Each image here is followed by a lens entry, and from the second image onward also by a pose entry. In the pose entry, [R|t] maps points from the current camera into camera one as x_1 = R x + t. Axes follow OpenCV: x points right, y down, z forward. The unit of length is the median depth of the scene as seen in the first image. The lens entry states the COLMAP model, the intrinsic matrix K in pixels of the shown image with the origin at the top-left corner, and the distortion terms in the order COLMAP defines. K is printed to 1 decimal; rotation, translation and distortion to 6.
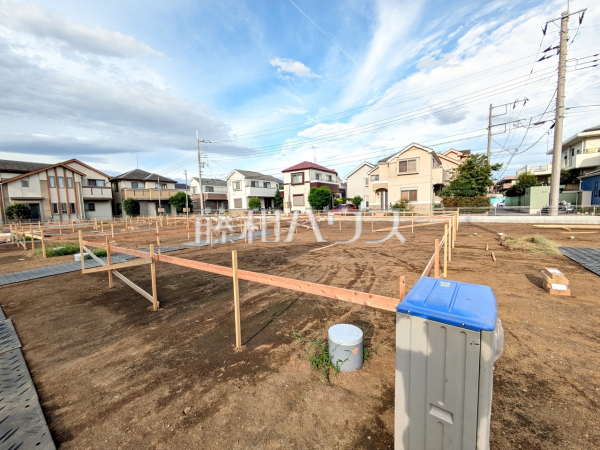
lens RADIAL K [[236.9, 0, 300.2], [0, 236.9, 222.2], [0, 0, 1]] dist [-0.004437, 0.002159]
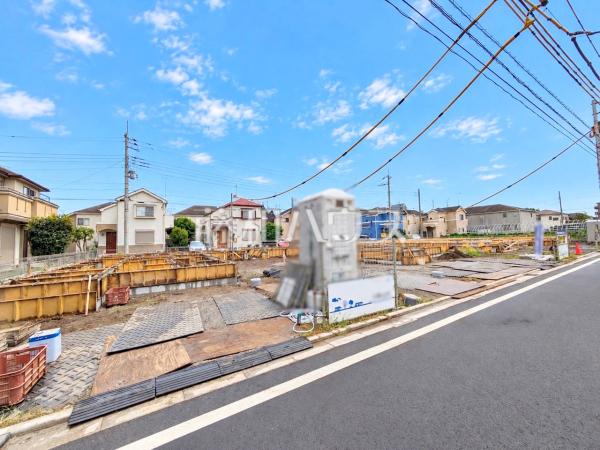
lens RADIAL K [[236.9, 0, 299.8], [0, 236.9, 225.3], [0, 0, 1]] dist [-0.004437, 0.002159]
pose [[0.399635, 0.070534, 0.913957, -0.905921], [0.083488, 0.990091, -0.112915, 0.002522], [-0.912864, 0.121429, 0.389787, 0.403393]]
